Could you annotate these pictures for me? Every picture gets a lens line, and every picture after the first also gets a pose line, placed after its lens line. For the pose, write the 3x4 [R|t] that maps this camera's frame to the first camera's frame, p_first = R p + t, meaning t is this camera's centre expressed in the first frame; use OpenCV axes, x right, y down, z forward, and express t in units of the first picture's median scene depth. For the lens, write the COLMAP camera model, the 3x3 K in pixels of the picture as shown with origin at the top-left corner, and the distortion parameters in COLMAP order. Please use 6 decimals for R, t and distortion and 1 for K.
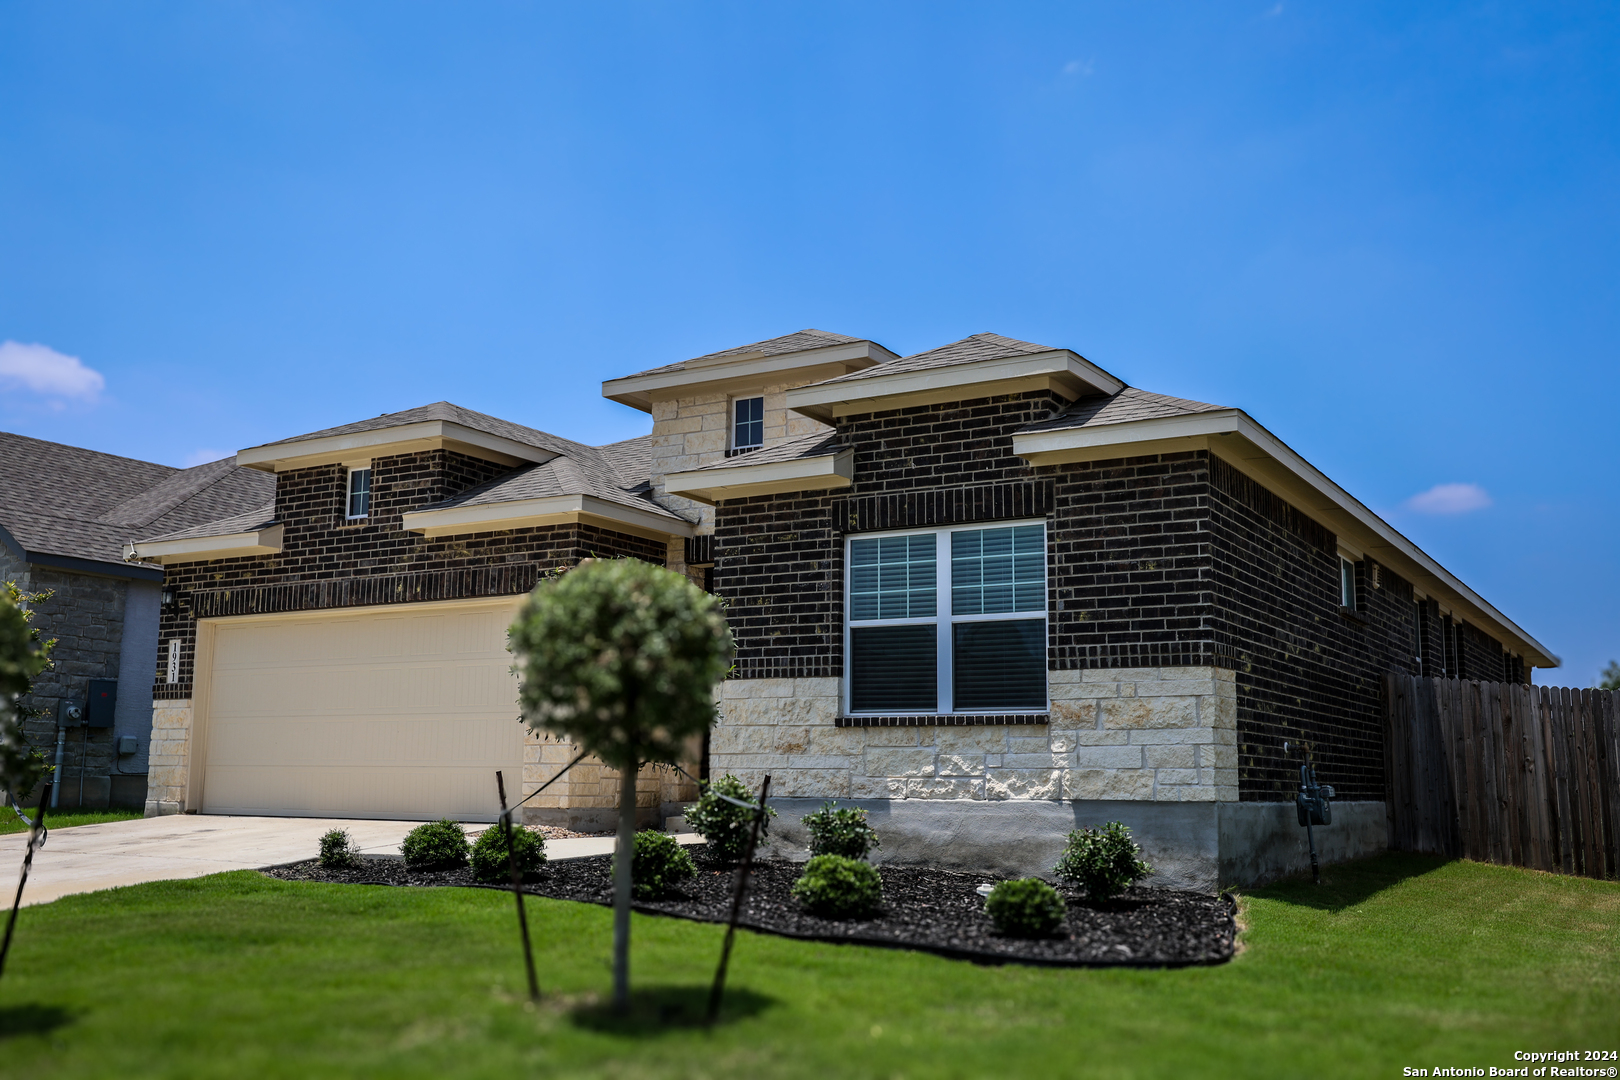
lens RADIAL K [[1512.2, 0, 752.0], [0, 1512.2, 570.9], [0, 0, 1]] dist [-0.006042, 0.002333]
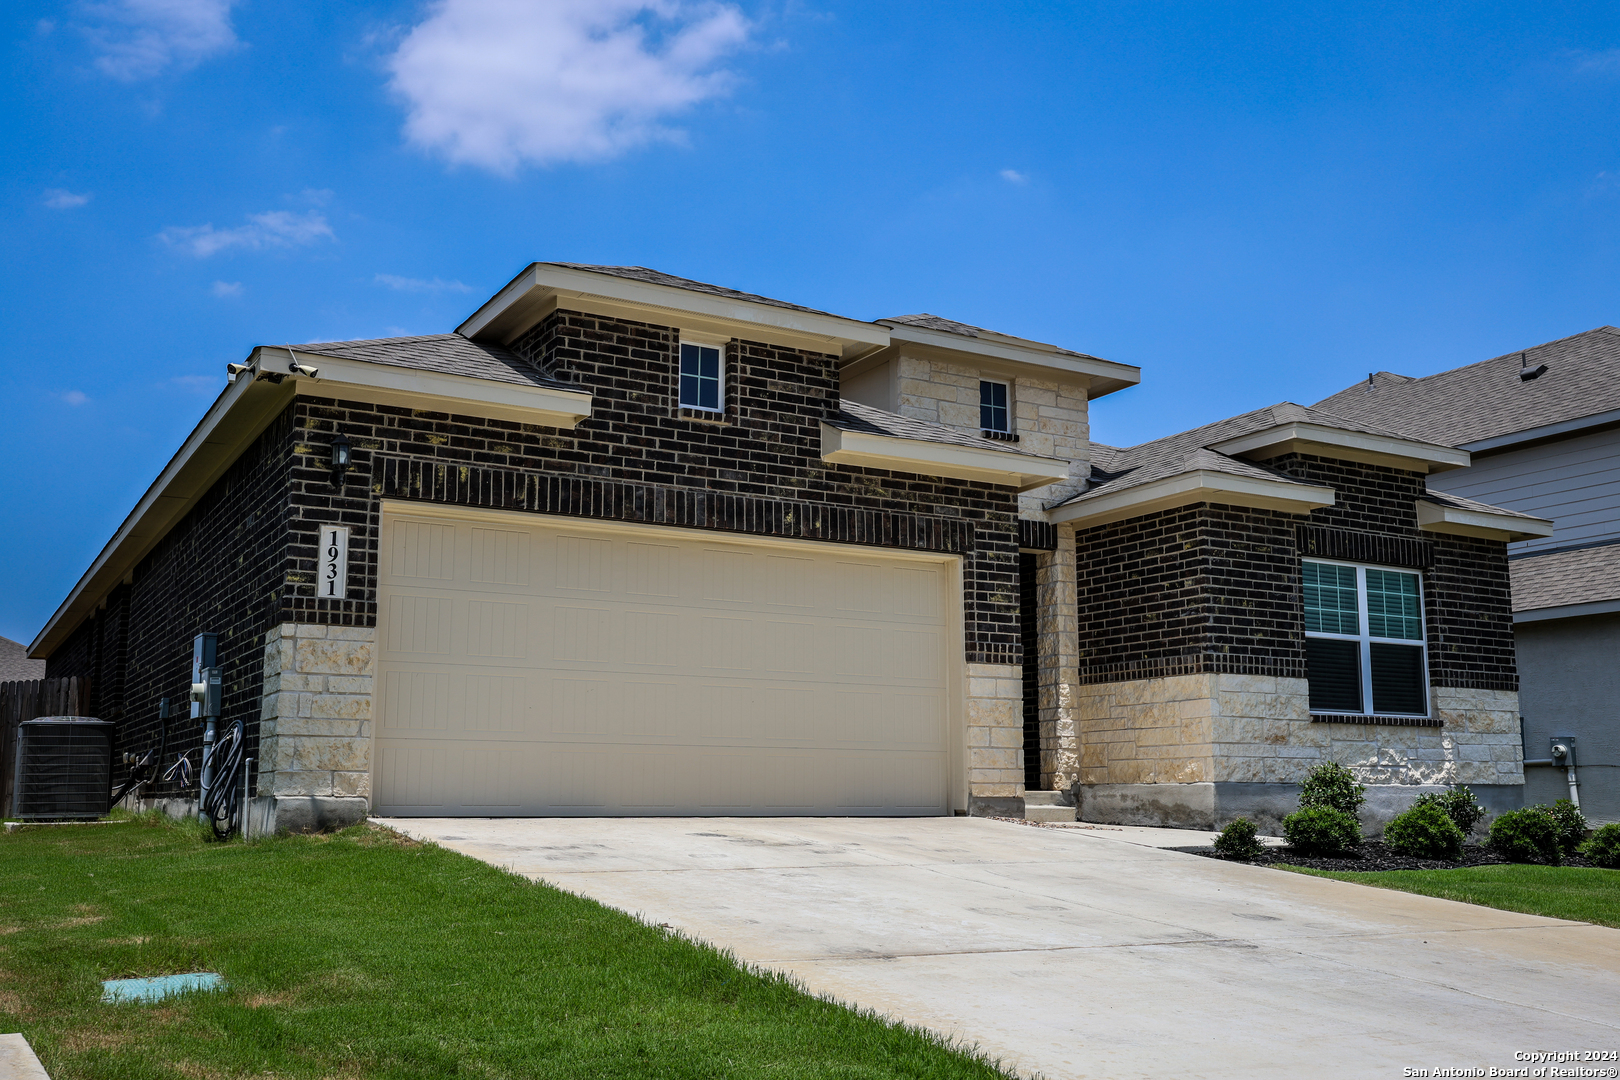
lens RADIAL K [[1512.2, 0, 752.0], [0, 1512.2, 570.9], [0, 0, 1]] dist [-0.006042, 0.002333]
pose [[0.496908, 0.118758, 0.859639, -1.129089], [-0.123666, 0.990173, -0.065307, 0.113839], [-0.858947, -0.073857, 0.506711, 0.769687]]
